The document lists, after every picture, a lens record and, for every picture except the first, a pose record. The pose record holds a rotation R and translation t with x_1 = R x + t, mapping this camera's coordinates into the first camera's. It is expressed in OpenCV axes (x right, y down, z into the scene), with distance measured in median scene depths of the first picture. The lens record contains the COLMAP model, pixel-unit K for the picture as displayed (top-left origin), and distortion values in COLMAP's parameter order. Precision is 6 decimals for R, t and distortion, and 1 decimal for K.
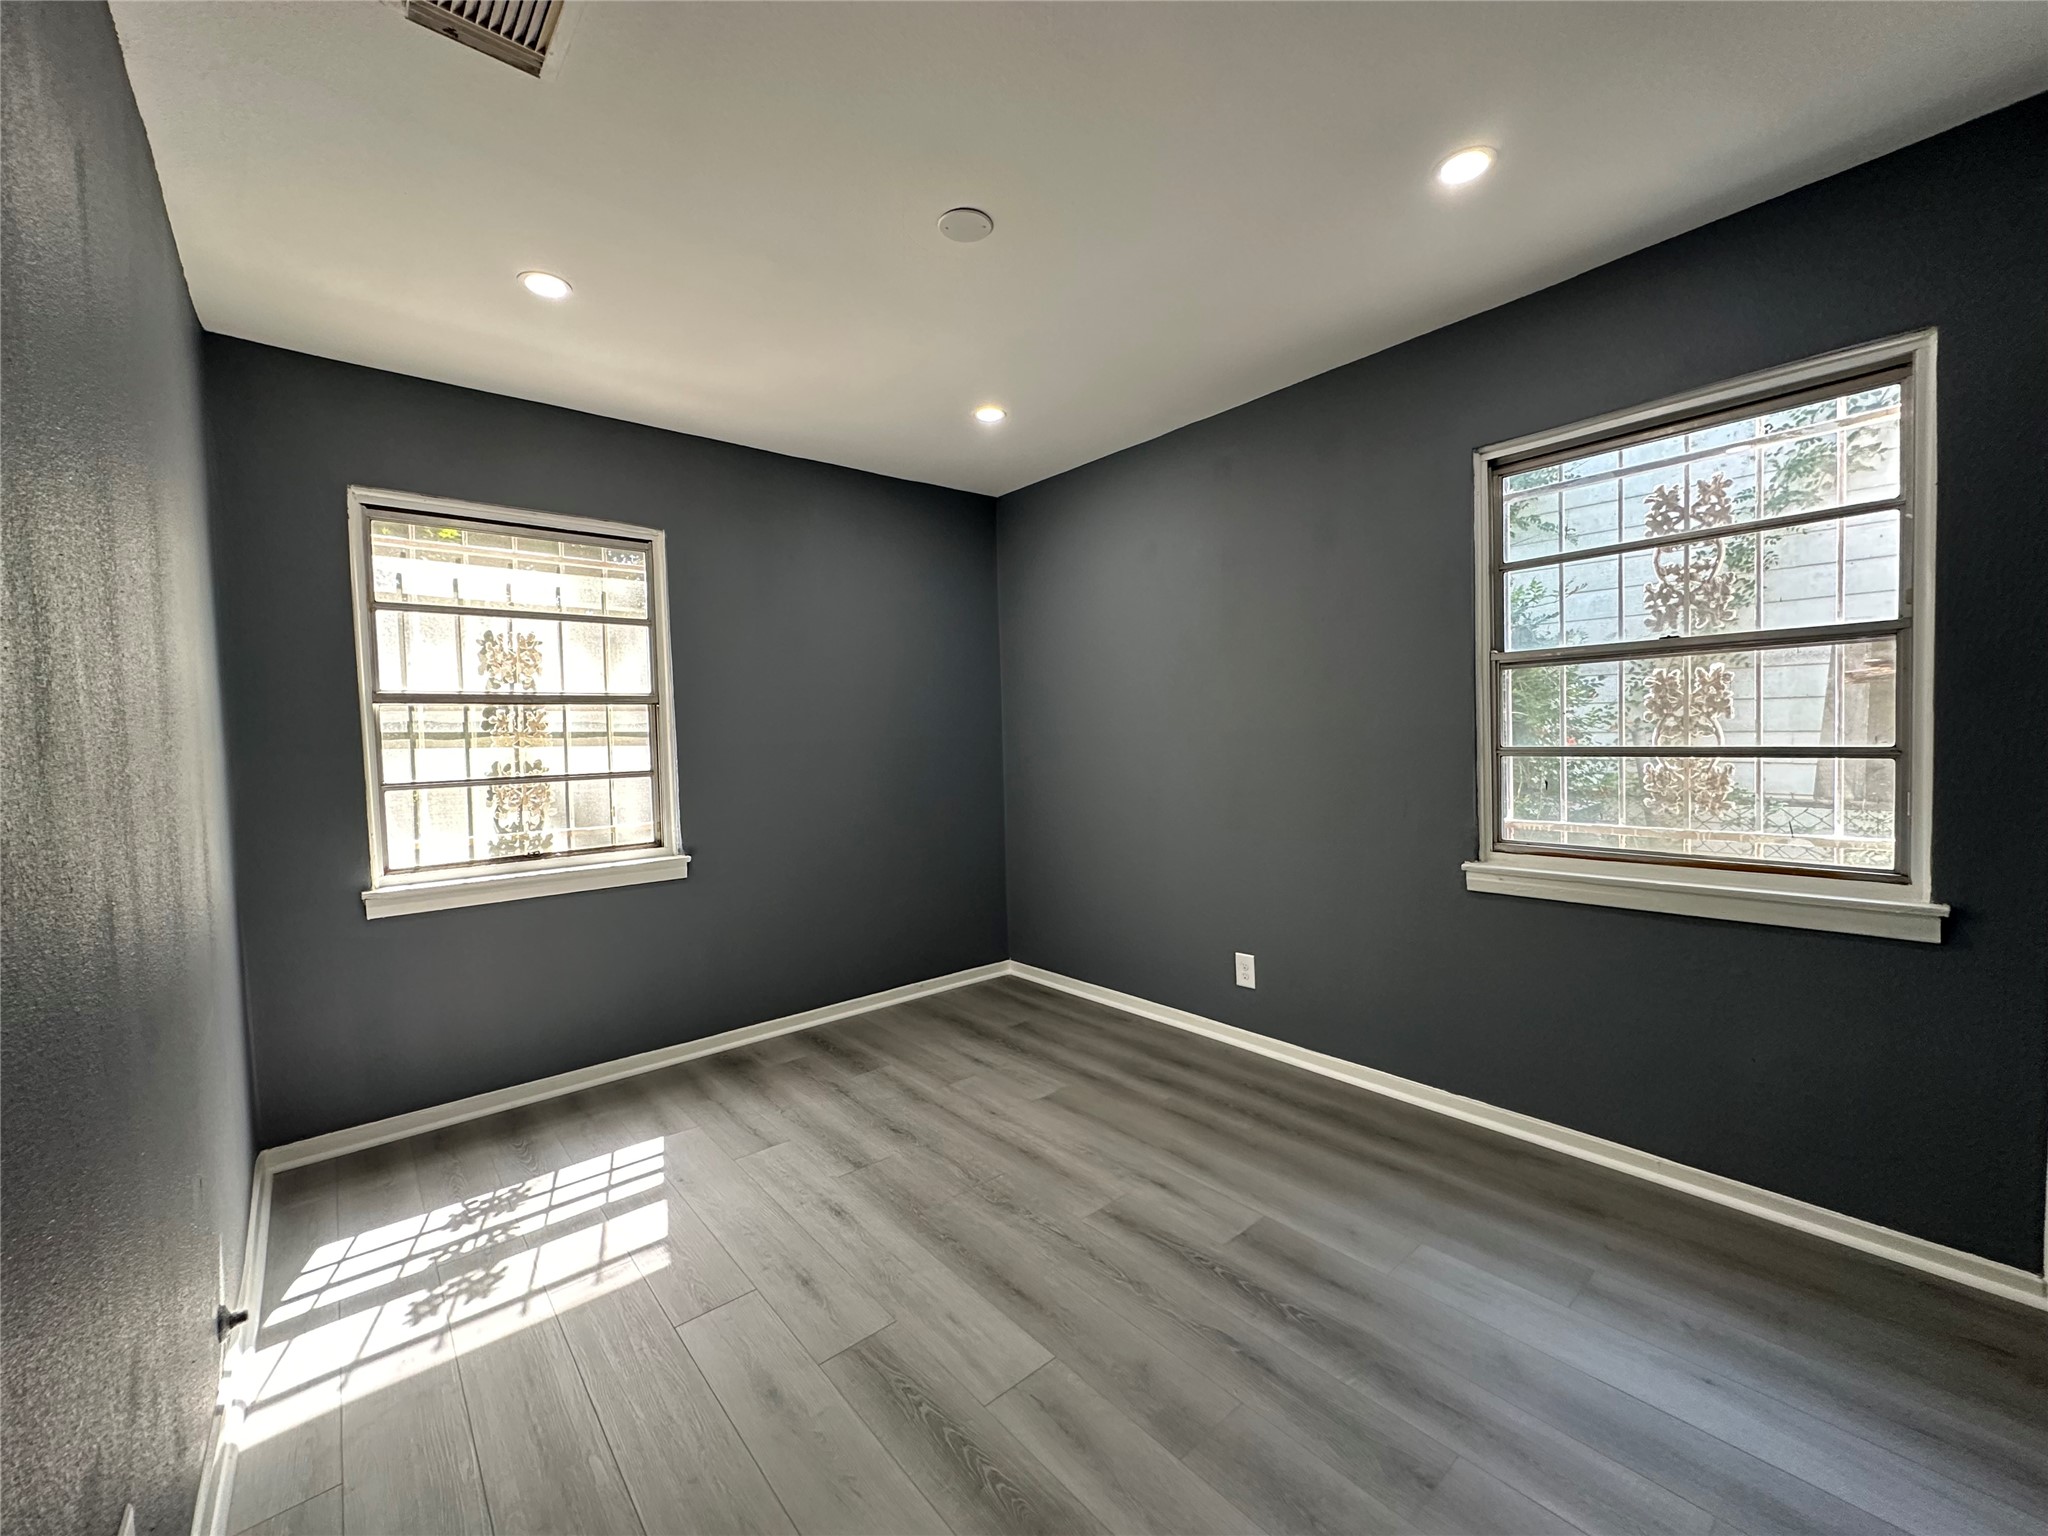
lens RADIAL K [[815.9, 0, 1020.8], [0, 815.9, 763.3], [0, 0, 1]] dist [-0.003063, 0.001112]
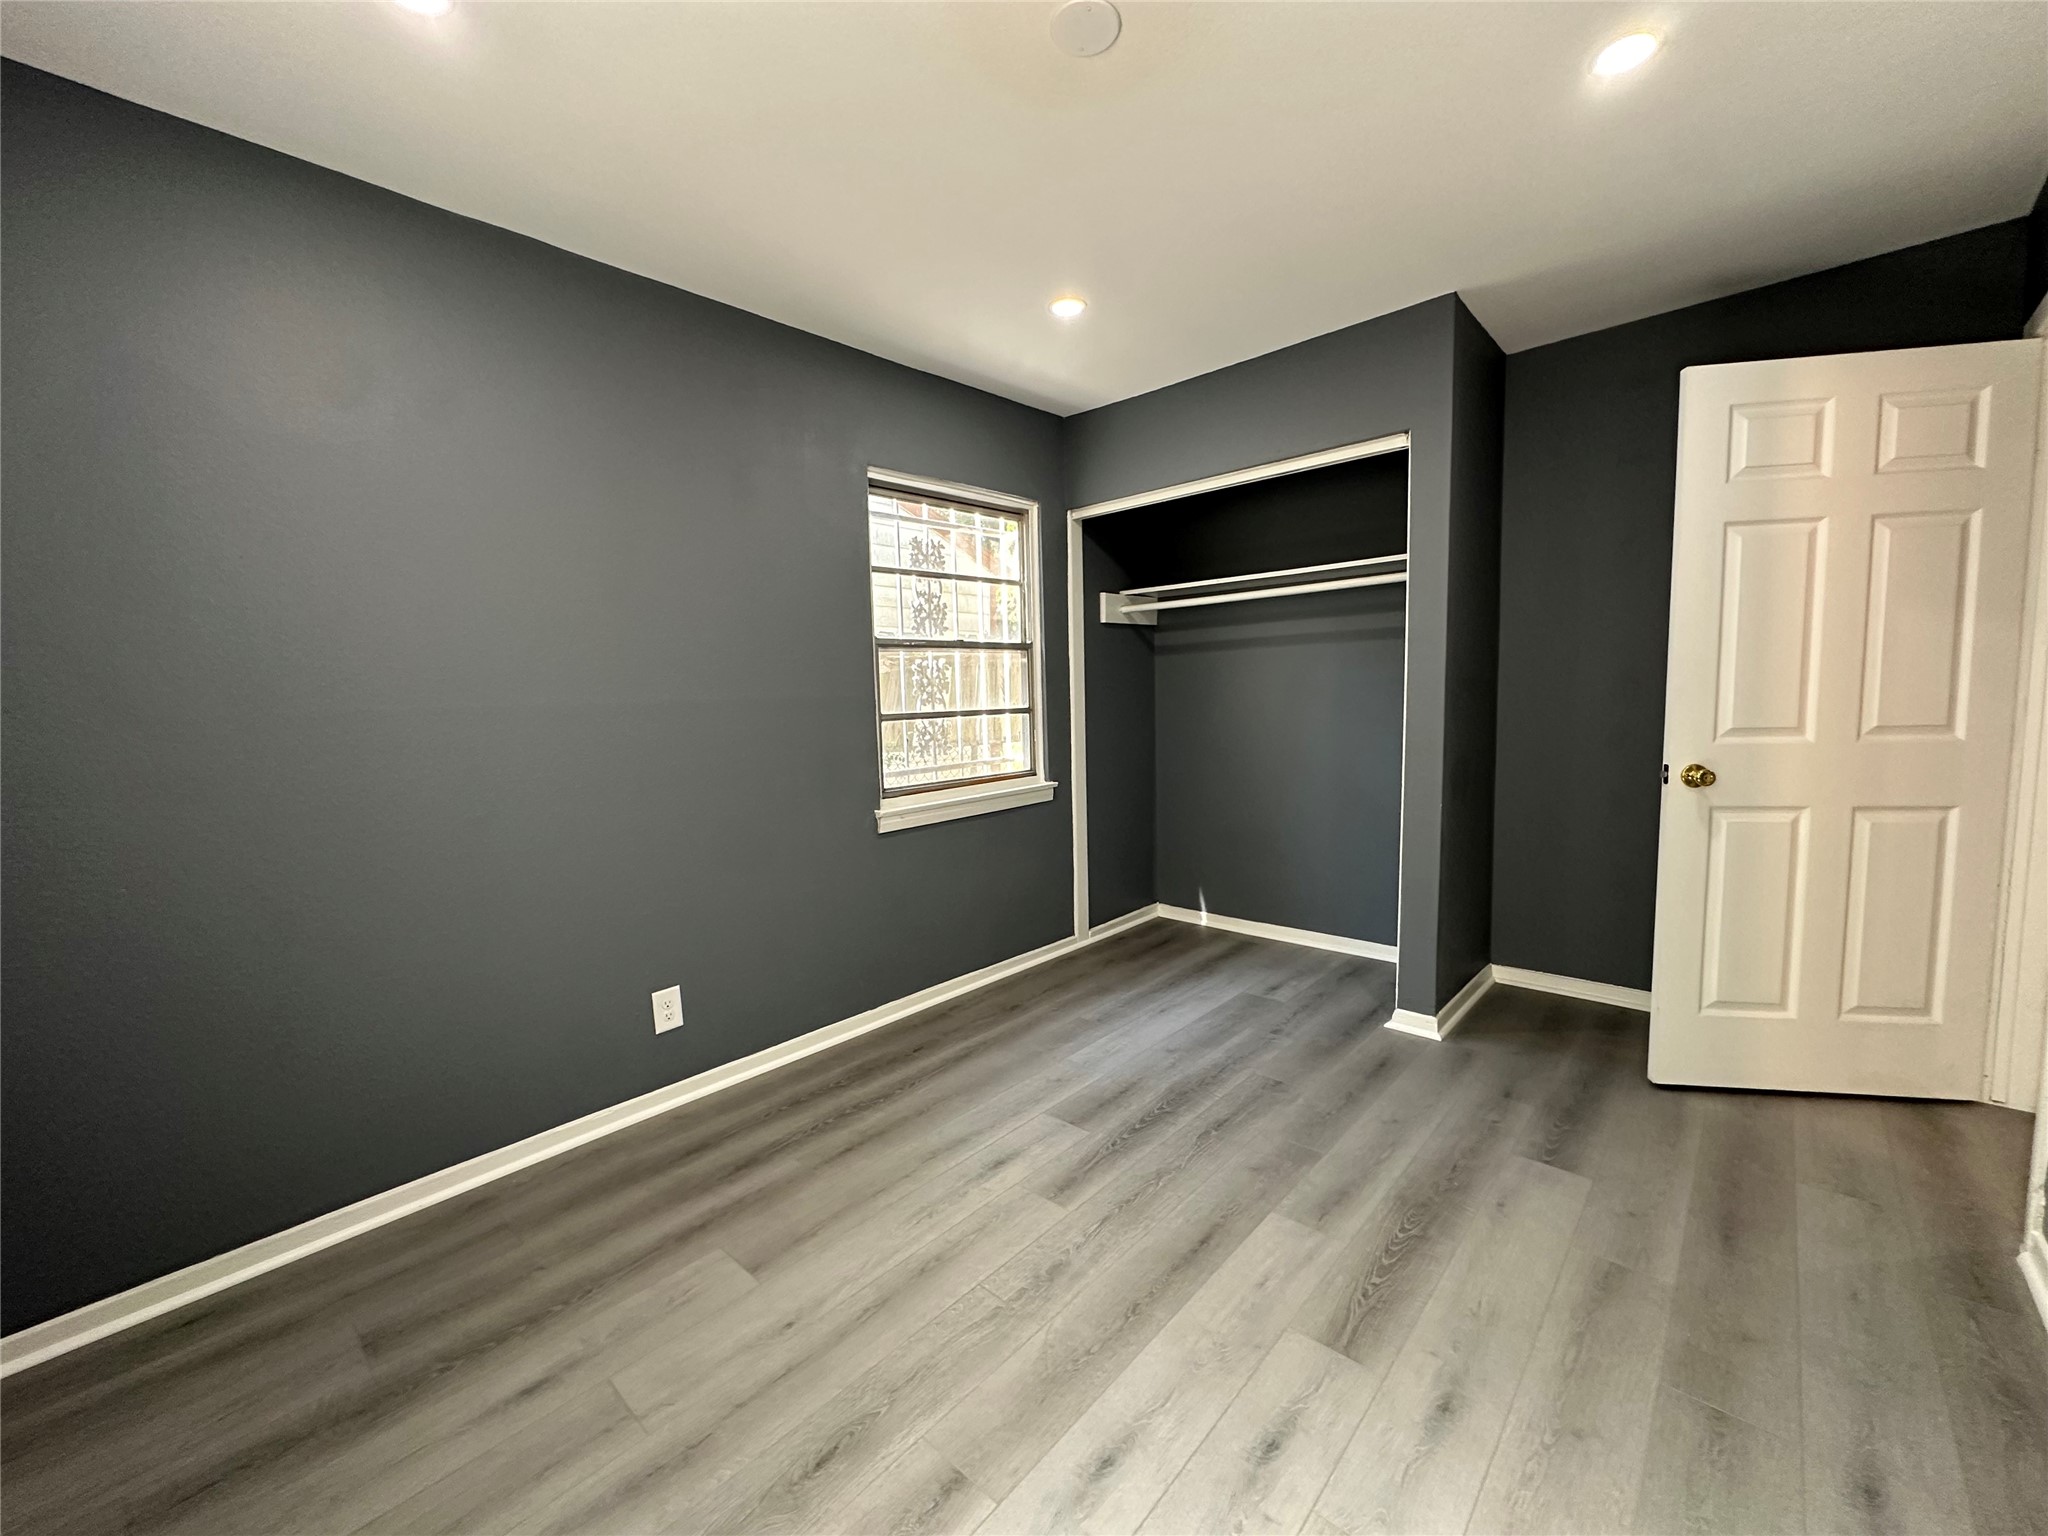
lens RADIAL K [[815.9, 0, 1026.3], [0, 815.9, 765.5], [0, 0, 1]] dist [-0.003063, 0.001112]
pose [[-0.120885, -0.062671, 0.990686, -0.781742], [0.069159, 0.995048, 0.071386, -0.018470], [-0.990254, 0.077144, -0.115952, 1.076625]]
